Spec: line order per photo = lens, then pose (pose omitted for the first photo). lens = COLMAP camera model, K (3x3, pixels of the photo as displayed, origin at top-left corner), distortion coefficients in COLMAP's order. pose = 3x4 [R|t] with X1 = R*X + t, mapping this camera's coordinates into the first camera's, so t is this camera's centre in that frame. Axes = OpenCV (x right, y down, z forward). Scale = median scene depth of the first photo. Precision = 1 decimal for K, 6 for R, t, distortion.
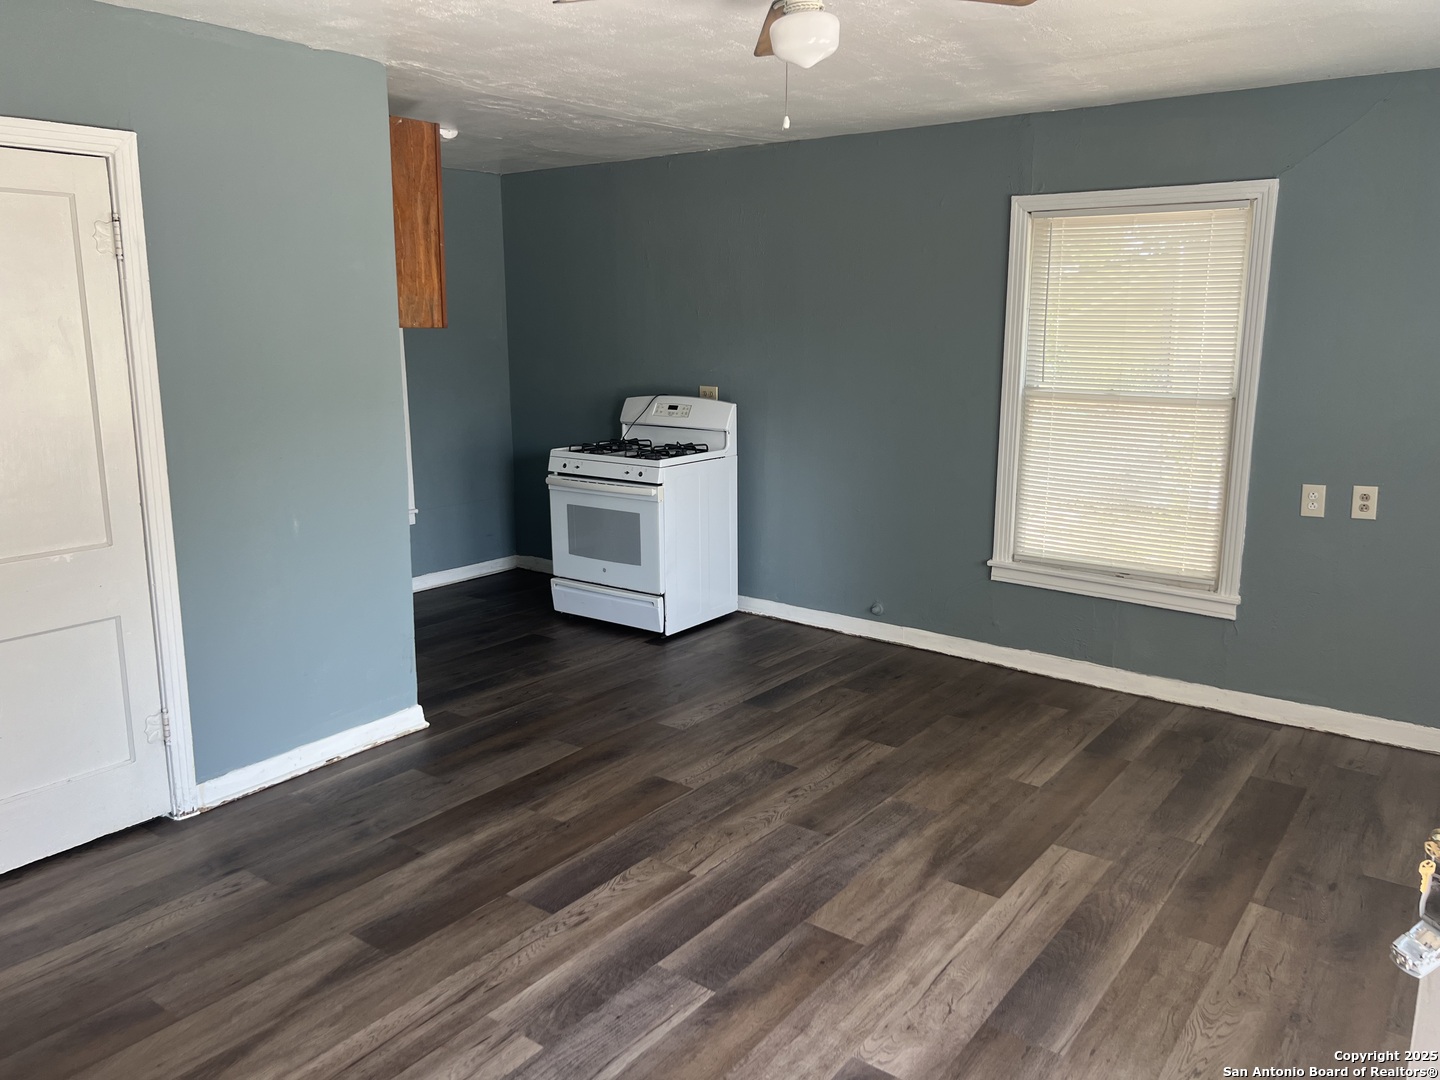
lens RADIAL K [[1098.2, 0, 724.6], [0, 1098.2, 532.7], [0, 0, 1]] dist [0.069638, -0.075782]
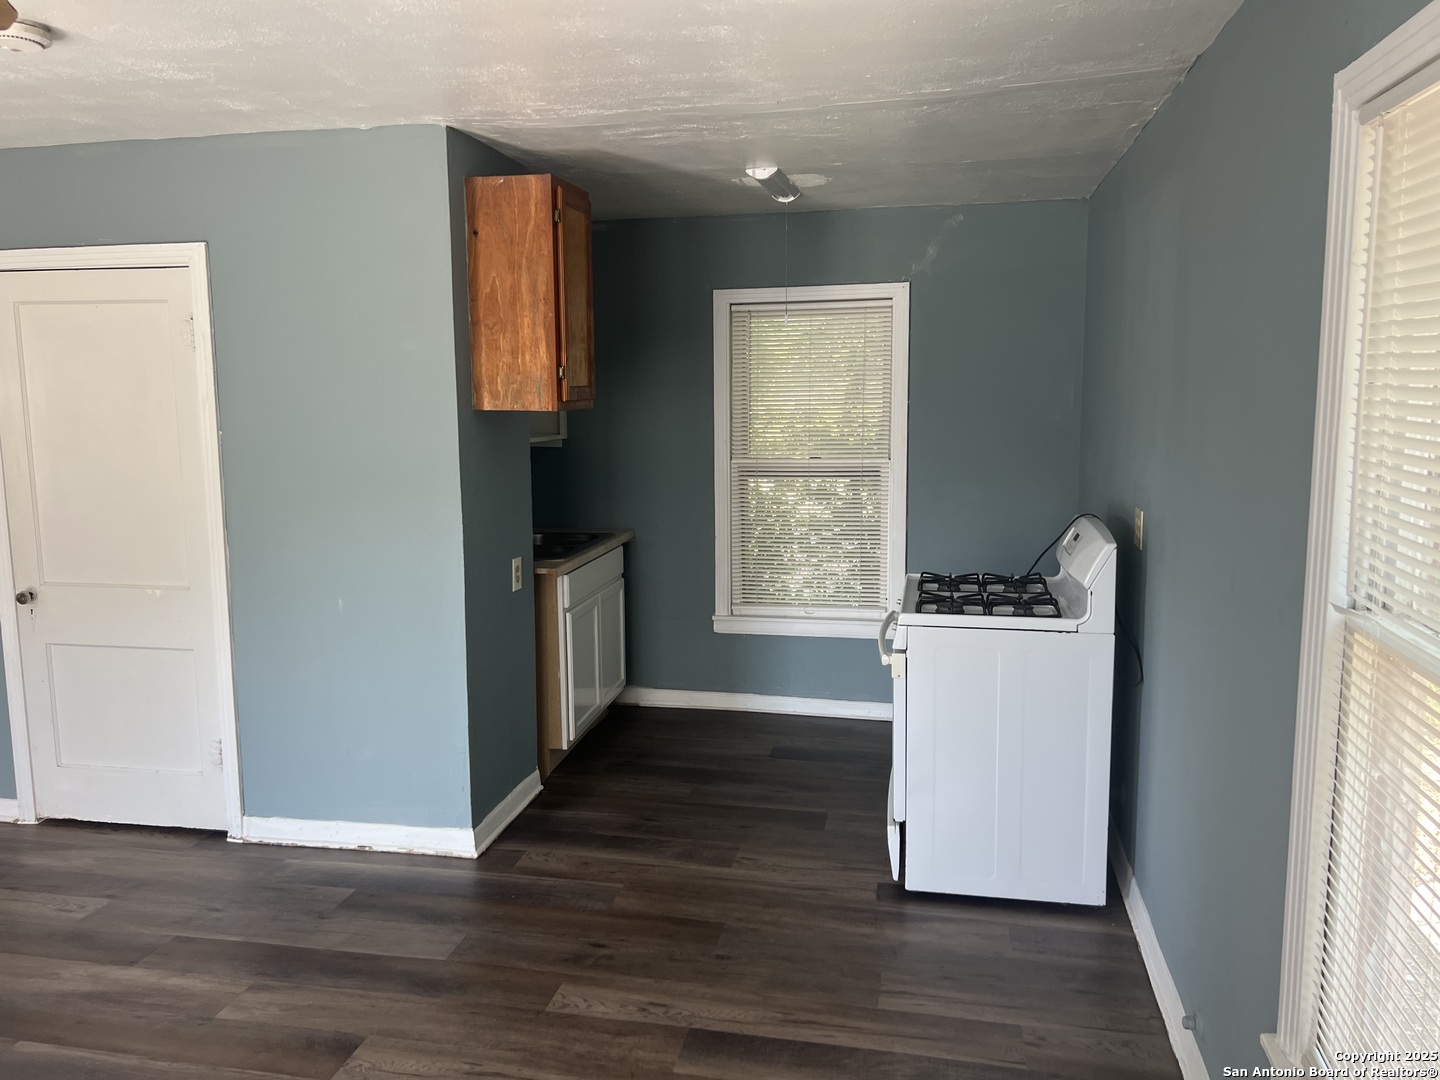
lens RADIAL K [[1098.2, 0, 724.6], [0, 1098.2, 532.7], [0, 0, 1]] dist [0.069638, -0.075782]
pose [[0.427882, 0.124251, -0.895254, 0.744414], [-0.170473, 0.983822, 0.055067, -0.209971], [0.887613, 0.129054, 0.442141, 0.974482]]
